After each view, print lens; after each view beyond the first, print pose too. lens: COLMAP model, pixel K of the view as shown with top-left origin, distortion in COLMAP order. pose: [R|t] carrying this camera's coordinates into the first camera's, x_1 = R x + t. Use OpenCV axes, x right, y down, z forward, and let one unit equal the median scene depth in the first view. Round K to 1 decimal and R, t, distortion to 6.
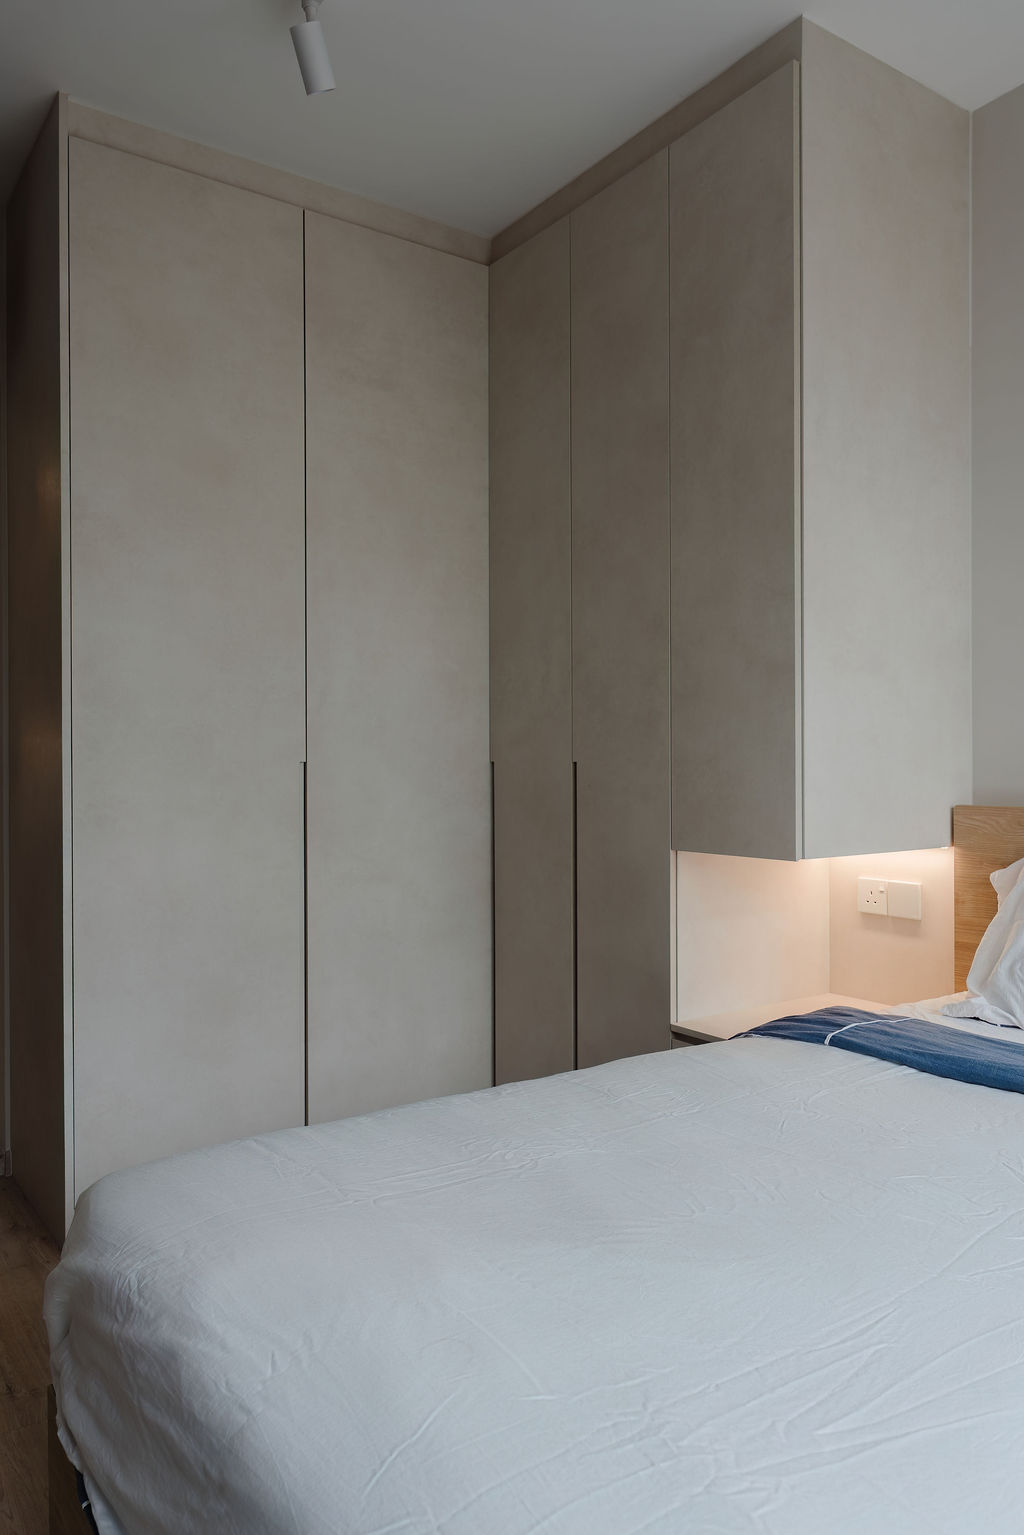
lens RADIAL K [[1084.8, 0, 512.9], [0, 1084.8, 763.1], [0, 0, 1]] dist [-0.003902, -0.002123]
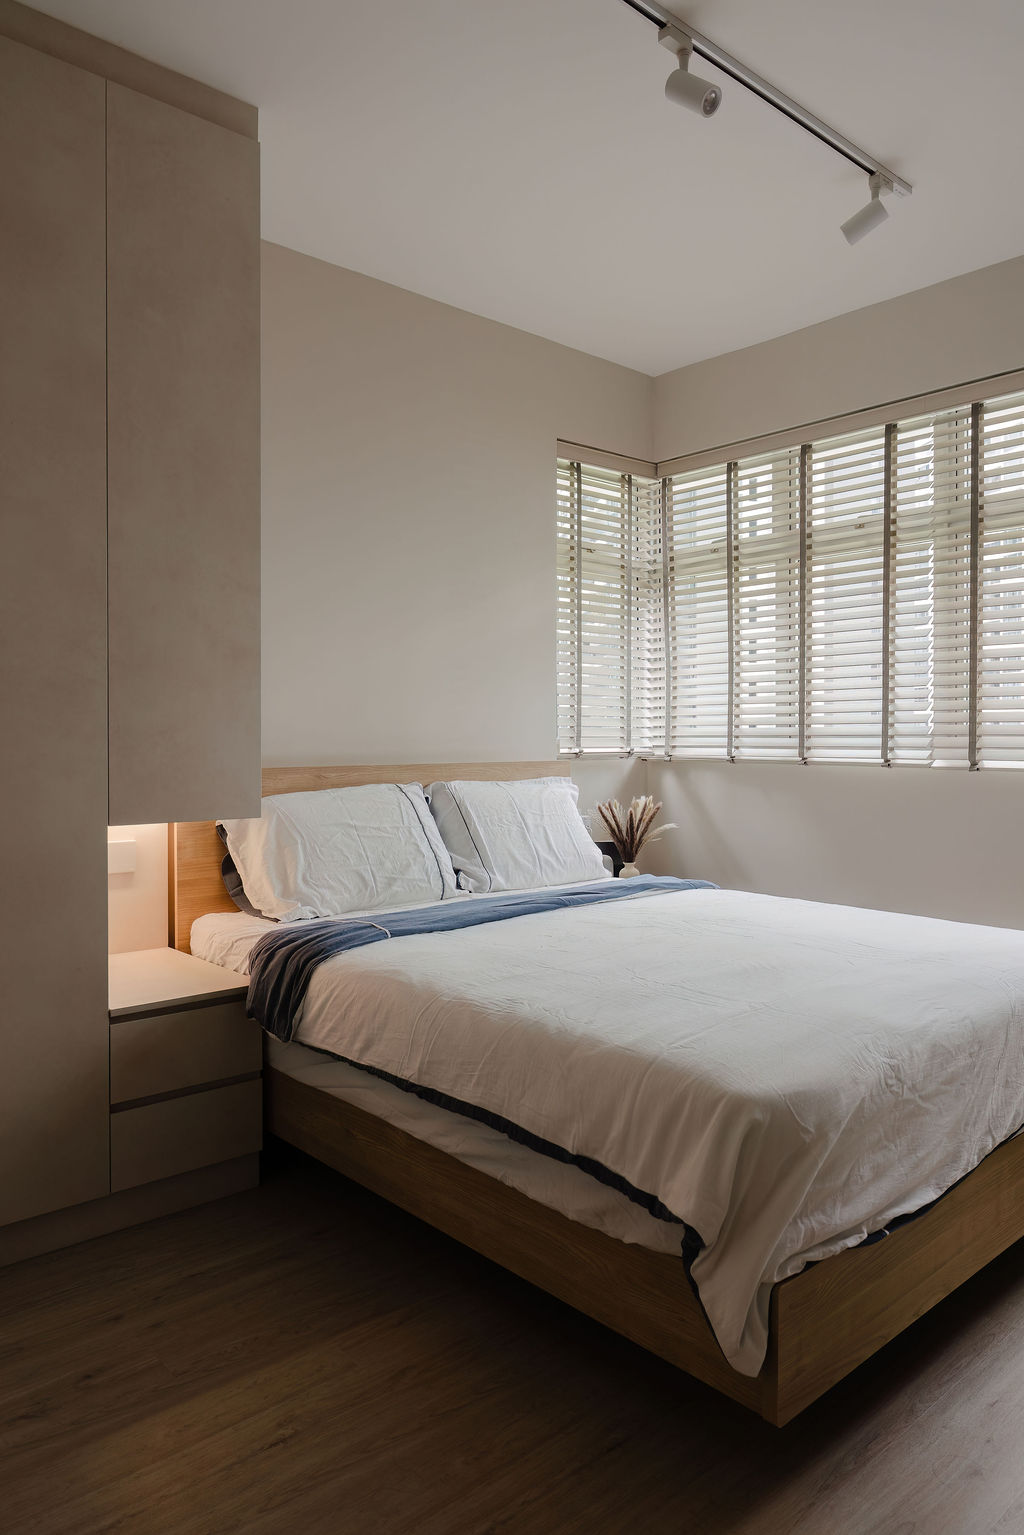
lens RADIAL K [[1035.2, 0, 501.2], [0, 1035.2, 763.9], [0, 0, 1]] dist [-0.005948, -0.002761]
pose [[-0.116014, -0.023205, 0.992977, -0.893513], [0.000927, 0.999724, 0.023471, 0.005499], [-0.993247, 0.003644, -0.115960, 0.870811]]
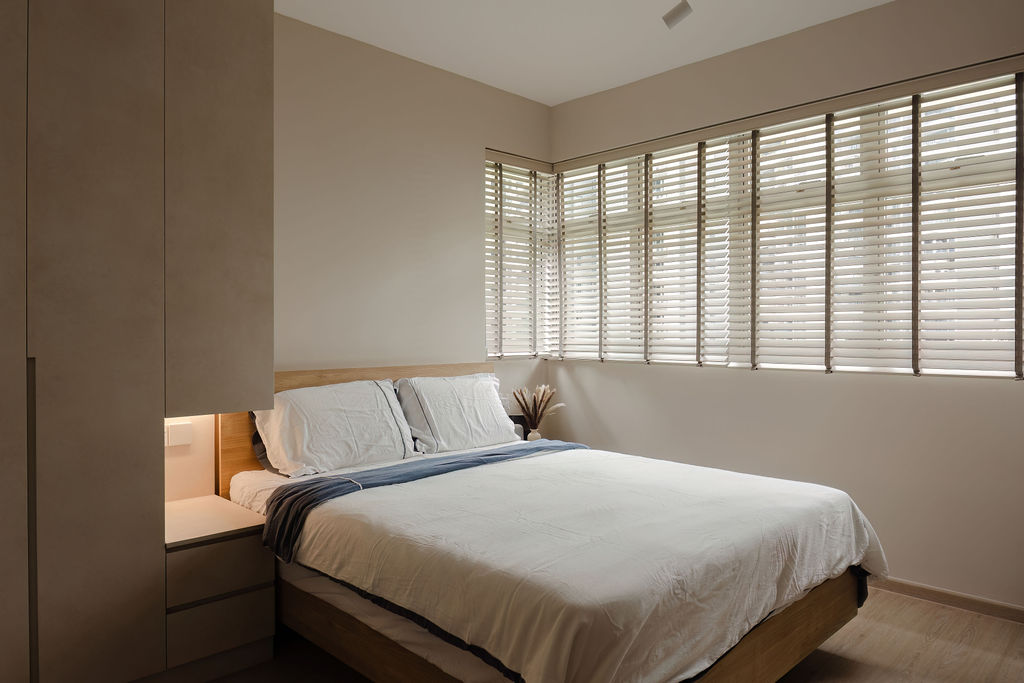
lens RADIAL K [[690.6, 0, 505.7], [0, 690.6, 341.8], [0, 0, 1]] dist [-0.005948, -0.002761]
pose [[-0.166384, -0.012137, 0.985986, -0.902379], [0.003206, 0.999912, 0.012849, -0.032138], [-0.986056, 0.005299, -0.166330, 0.815343]]
